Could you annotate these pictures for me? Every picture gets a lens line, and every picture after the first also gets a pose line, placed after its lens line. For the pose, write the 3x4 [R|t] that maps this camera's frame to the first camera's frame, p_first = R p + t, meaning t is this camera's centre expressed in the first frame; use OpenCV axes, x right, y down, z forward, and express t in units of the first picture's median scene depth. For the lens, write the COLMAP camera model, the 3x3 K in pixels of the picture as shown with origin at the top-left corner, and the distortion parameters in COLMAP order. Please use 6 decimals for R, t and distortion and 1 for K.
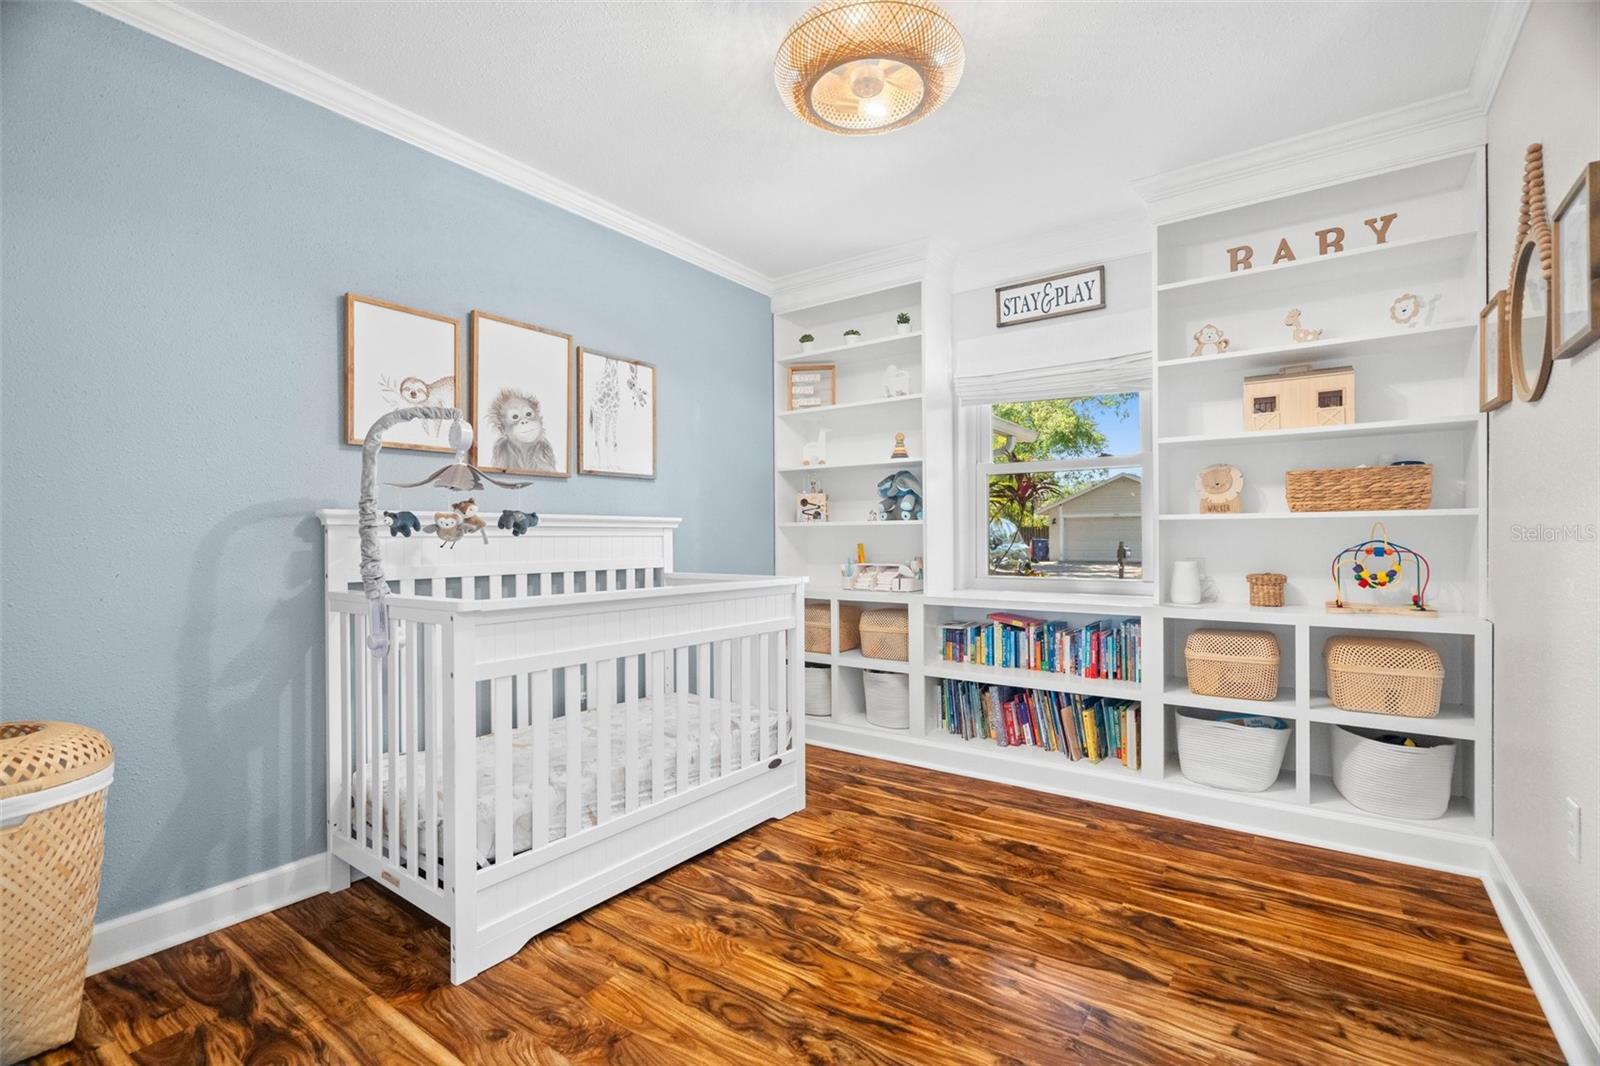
lens RADIAL K [[725.4, 0, 800.8], [0, 725.4, 540.2], [0, 0, 1]] dist [-0.007289, 0.003456]
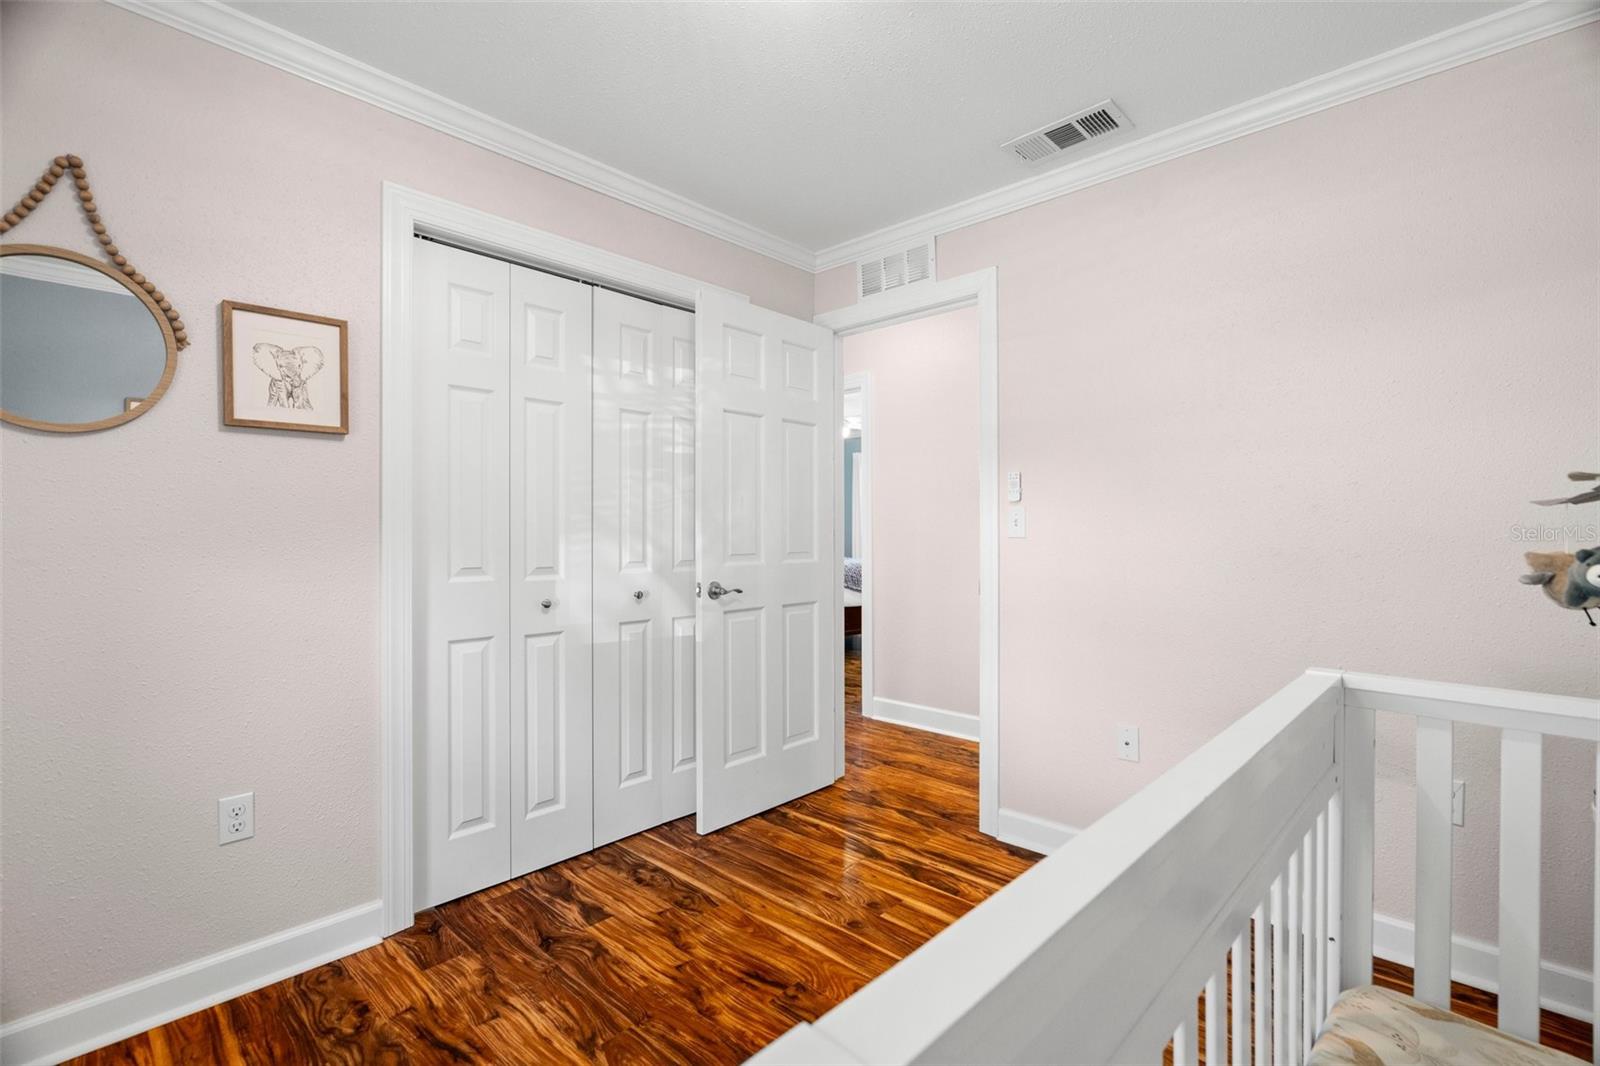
lens RADIAL K [[725.4, 0, 804.8], [0, 725.4, 524.4], [0, 0, 1]] dist [-0.007289, 0.003456]
pose [[-0.991718, 0.005505, 0.128316, -0.028437], [0.005864, 0.999980, 0.002423, -0.086759], [-0.128300, 0.003156, -0.991730, 2.039976]]
